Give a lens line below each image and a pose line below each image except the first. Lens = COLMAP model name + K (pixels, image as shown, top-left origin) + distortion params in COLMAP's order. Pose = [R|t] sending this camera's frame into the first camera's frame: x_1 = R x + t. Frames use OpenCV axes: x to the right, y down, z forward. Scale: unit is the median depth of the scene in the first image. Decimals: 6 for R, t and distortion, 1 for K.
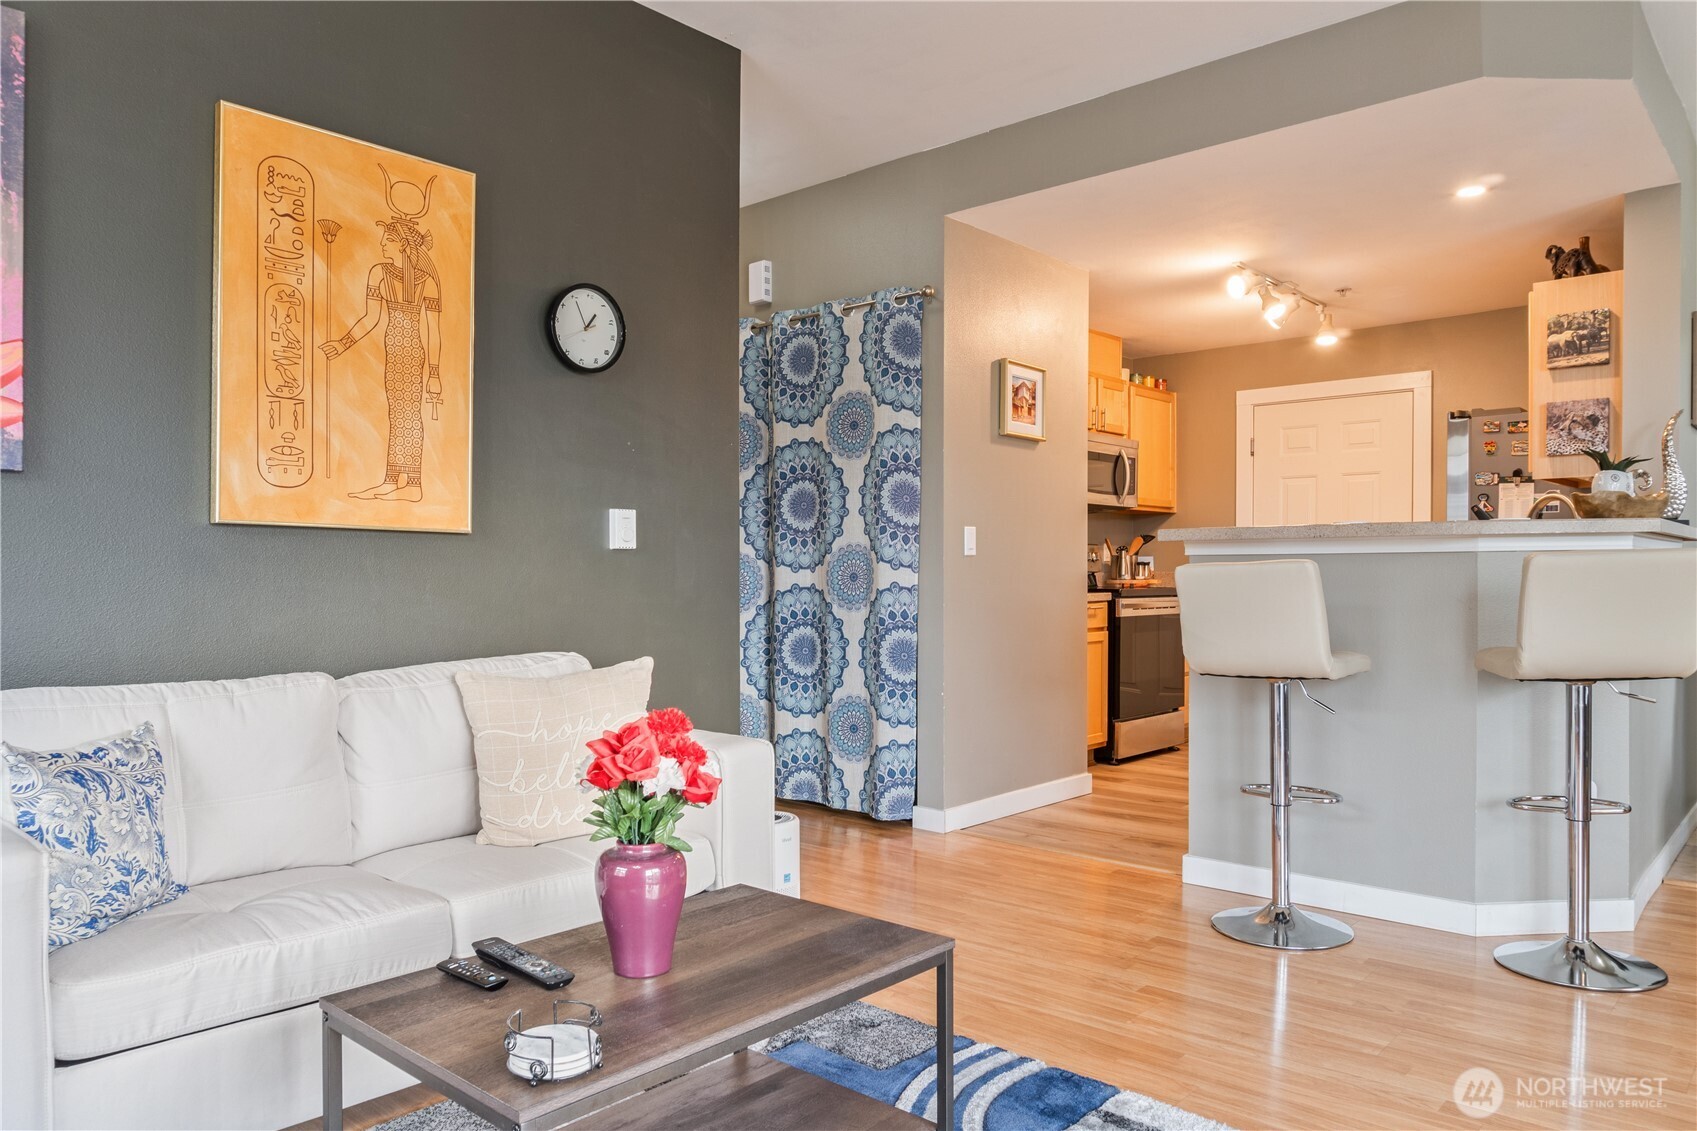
lens RADIAL K [[1171.8, 0, 865.6], [0, 1171.8, 588.1], [0, 0, 1]] dist [-0.017507, -0.003299]
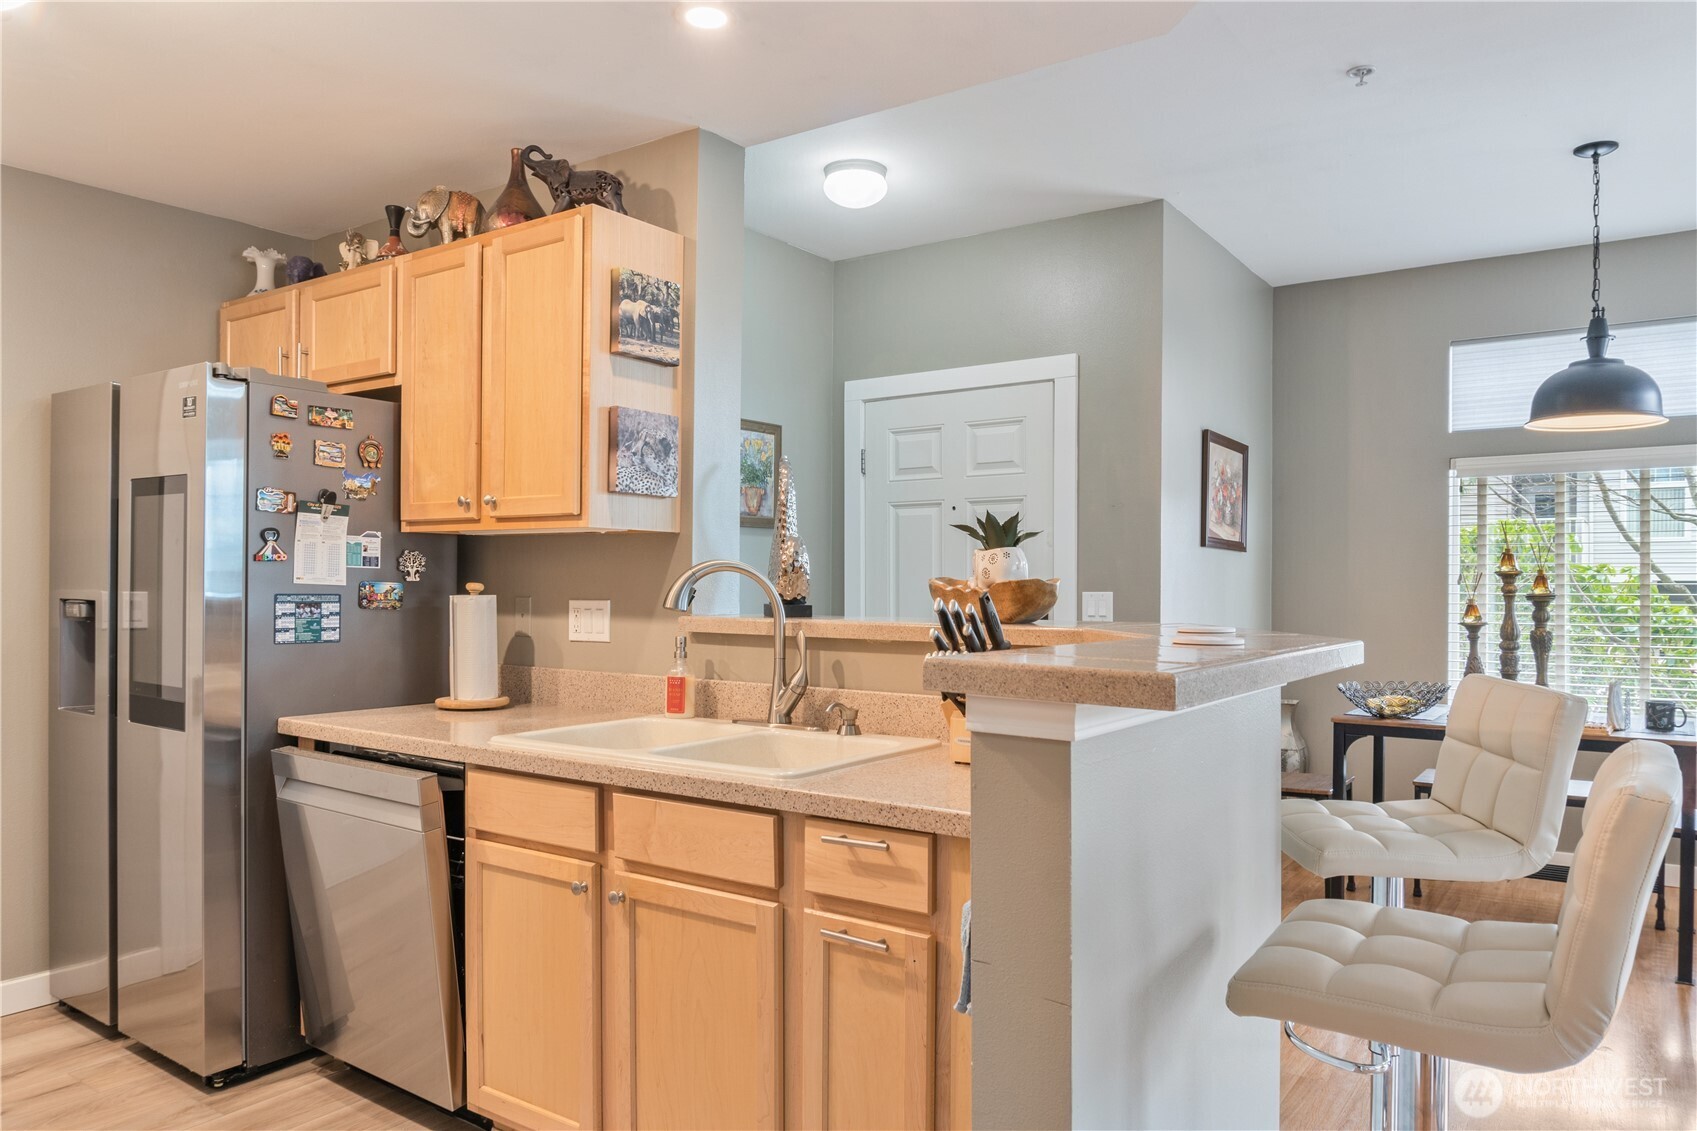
lens RADIAL K [[1161.2, 0, 877.8], [0, 1161.2, 594.4], [0, 0, 1]] dist [-0.010962, 0.000133]
pose [[-0.126581, -0.005137, 0.991943, -0.043141], [0.004629, 0.999973, 0.005769, -0.060119], [-0.991945, 0.005322, -0.126554, 0.910386]]
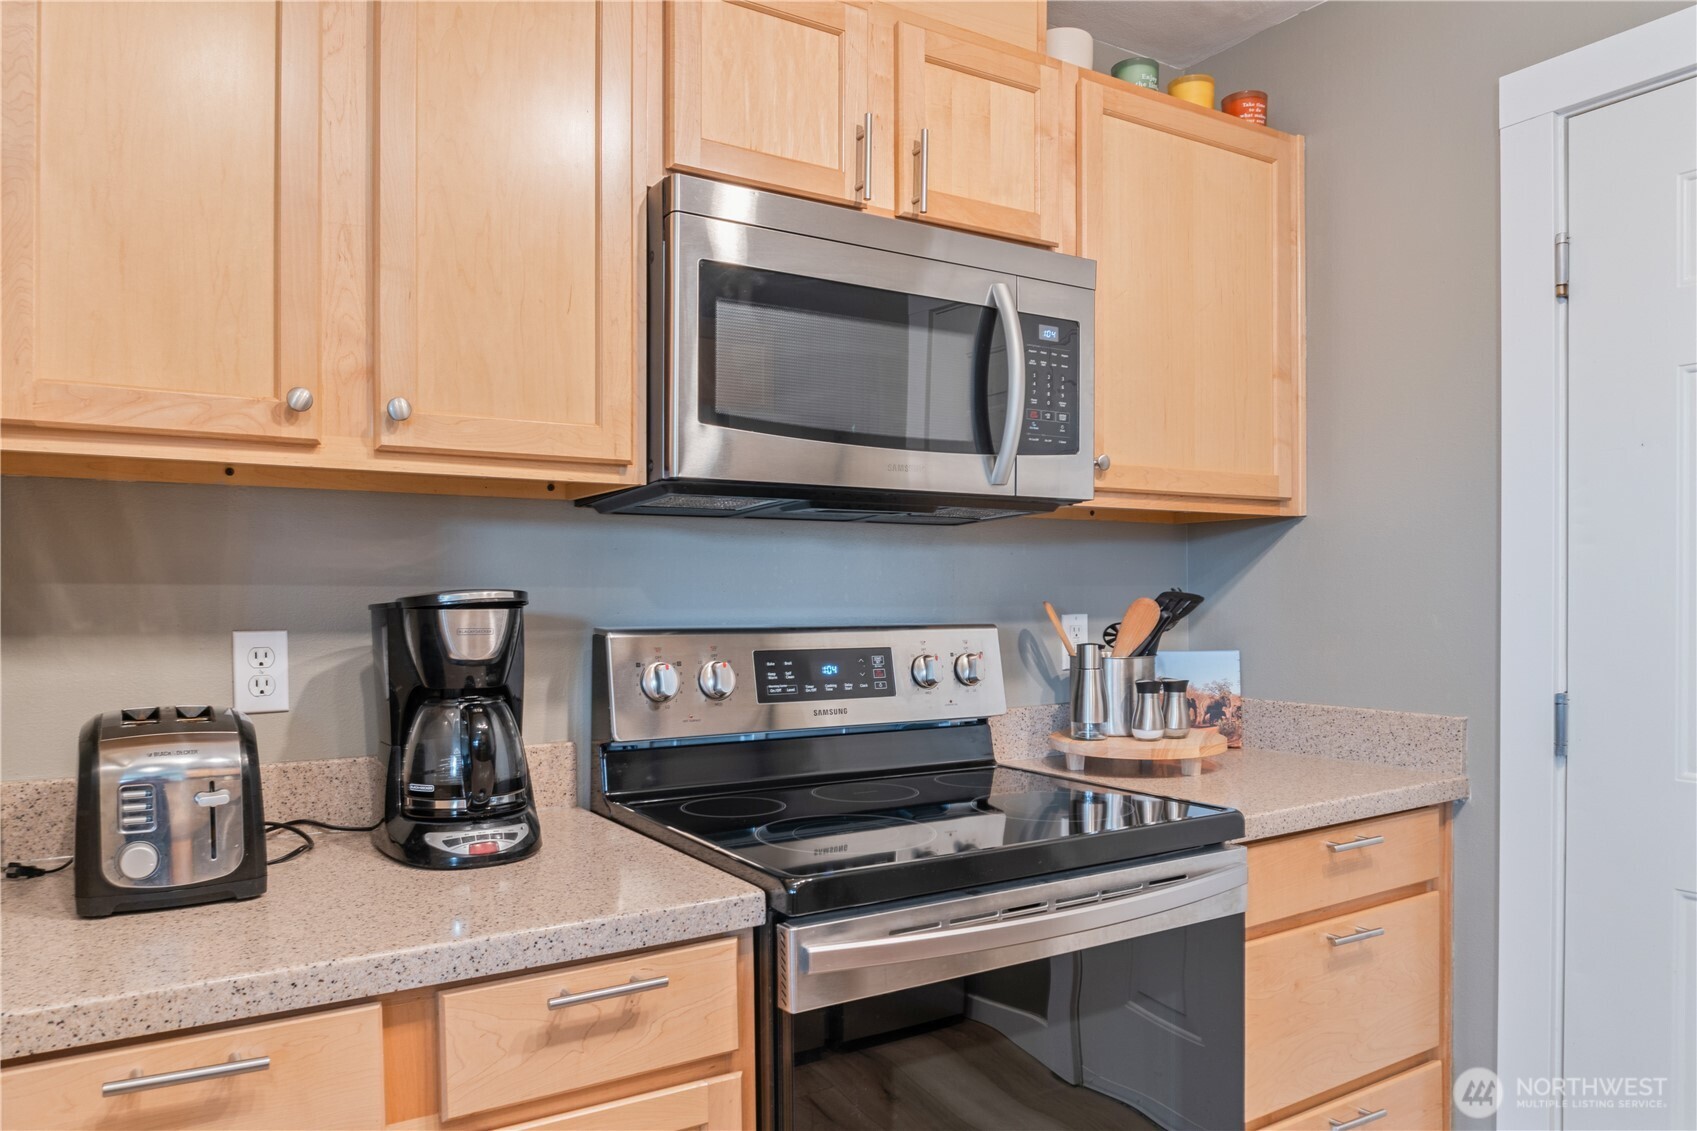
lens RADIAL K [[1161.2, 0, 877.8], [0, 1161.2, 594.4], [0, 0, 1]] dist [-0.010962, 0.000133]
pose [[0.962062, -0.002629, -0.272818, 0.380397], [0.000045, 0.999955, -0.009479, -0.063749], [0.272831, 0.009107, 0.962019, 1.060518]]
